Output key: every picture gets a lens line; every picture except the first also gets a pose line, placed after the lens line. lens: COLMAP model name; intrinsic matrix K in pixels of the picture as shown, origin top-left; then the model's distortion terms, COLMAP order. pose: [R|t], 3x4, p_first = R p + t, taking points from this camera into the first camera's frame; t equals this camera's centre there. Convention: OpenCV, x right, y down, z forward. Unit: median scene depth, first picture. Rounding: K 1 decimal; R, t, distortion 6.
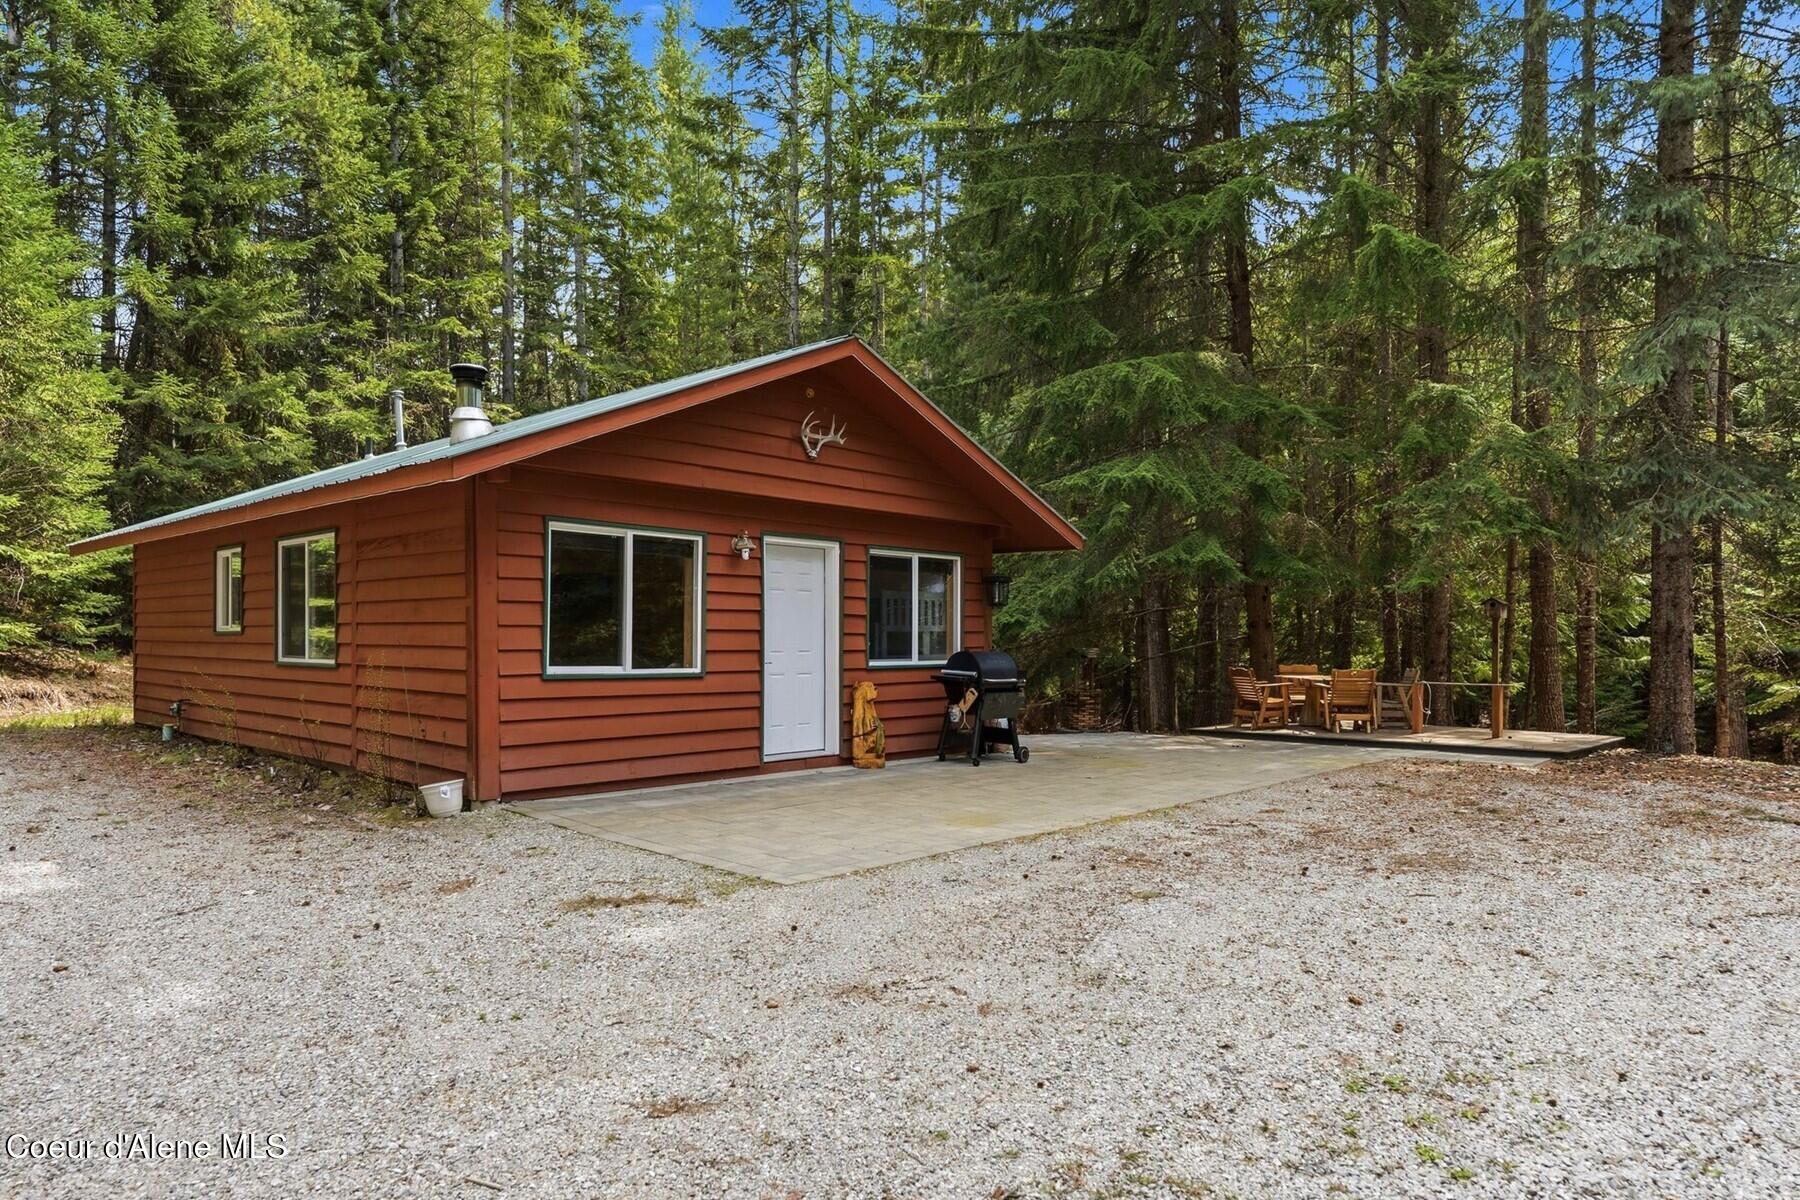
lens RADIAL K [[1101.1, 0, 900.3], [0, 1101.1, 644.9], [0, 0, 1]] dist [-0.033799, 0.047708]
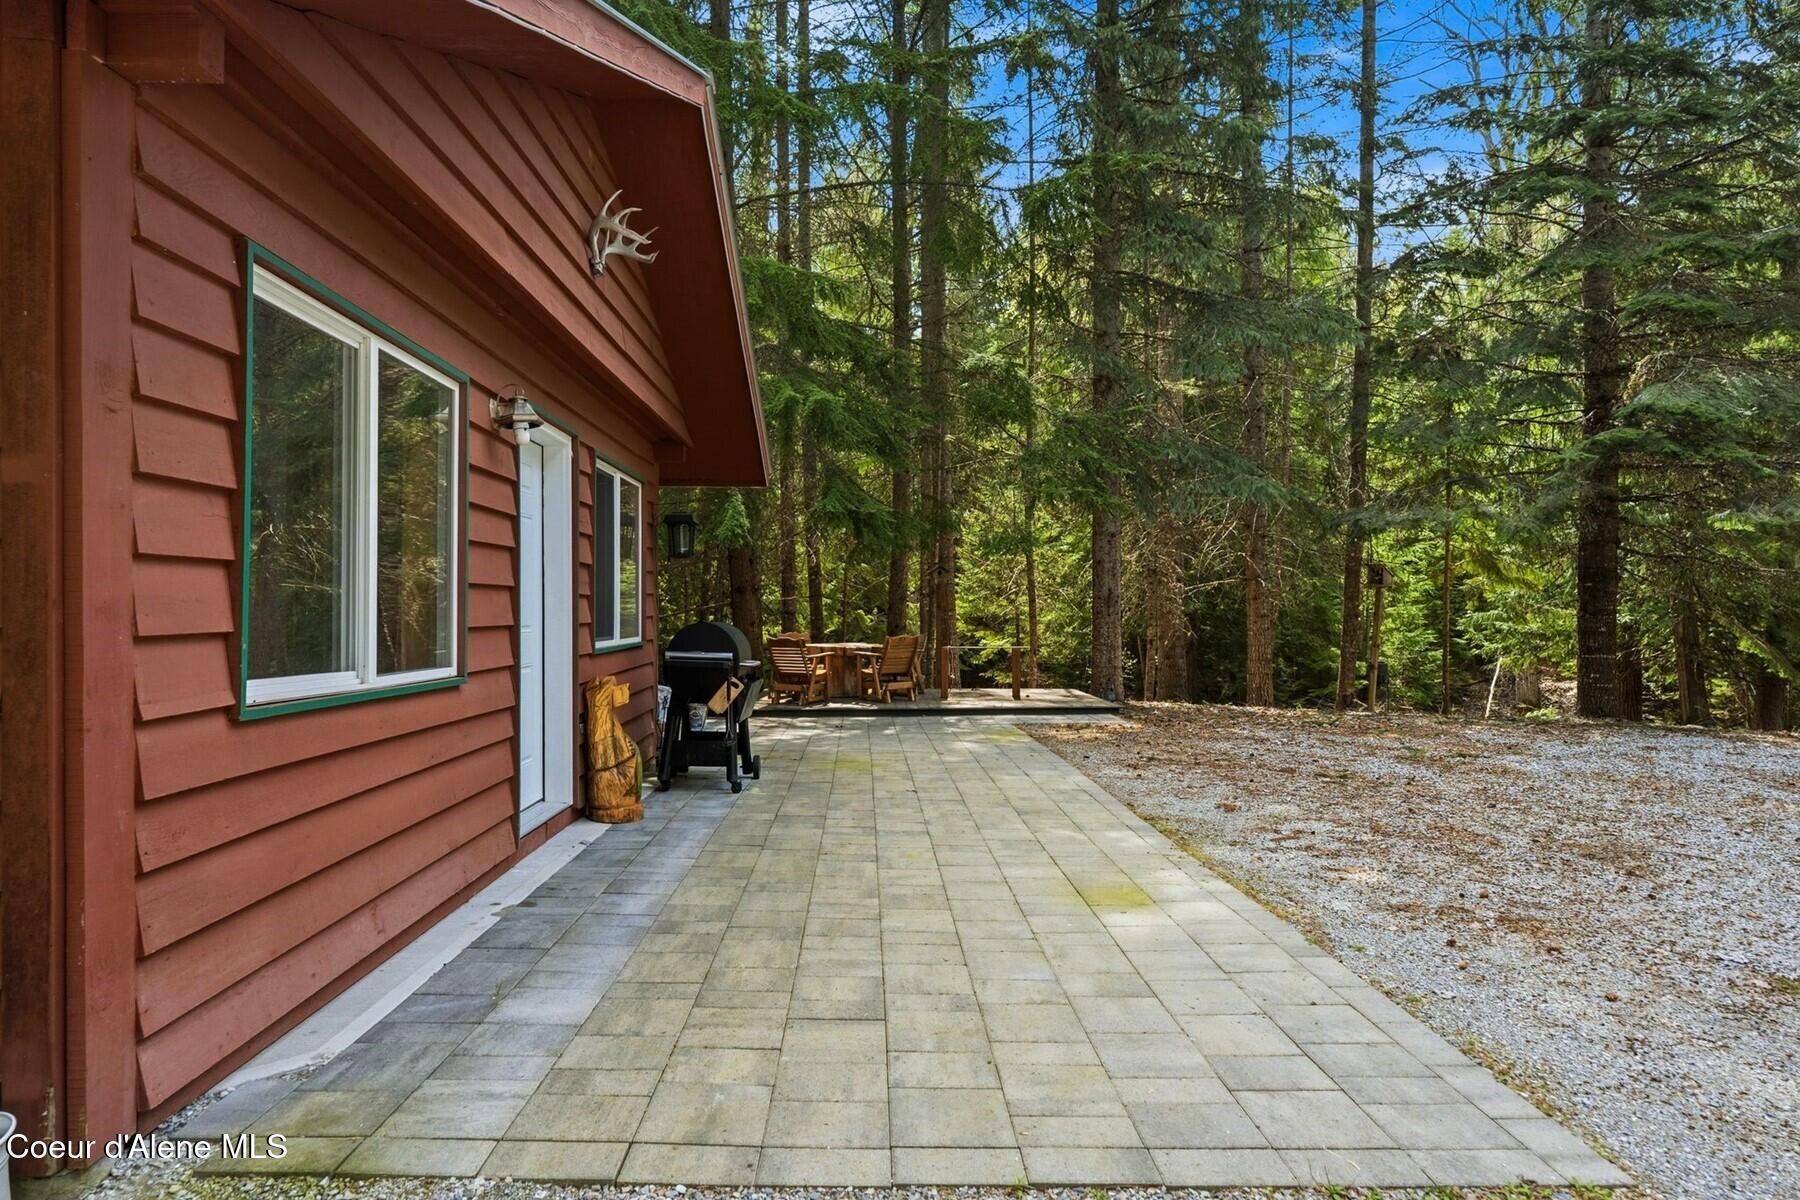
lens RADIAL K [[1032.9, 0, 900.0], [0, 1032.9, 600.0], [0, 0, 1]] dist [-0.000866, 0.000185]
pose [[0.714243, 0.000766, 0.699897, -0.265715], [0.008278, 0.999920, -0.009541, -0.000599], [-0.699848, 0.012608, 0.714180, 0.421124]]
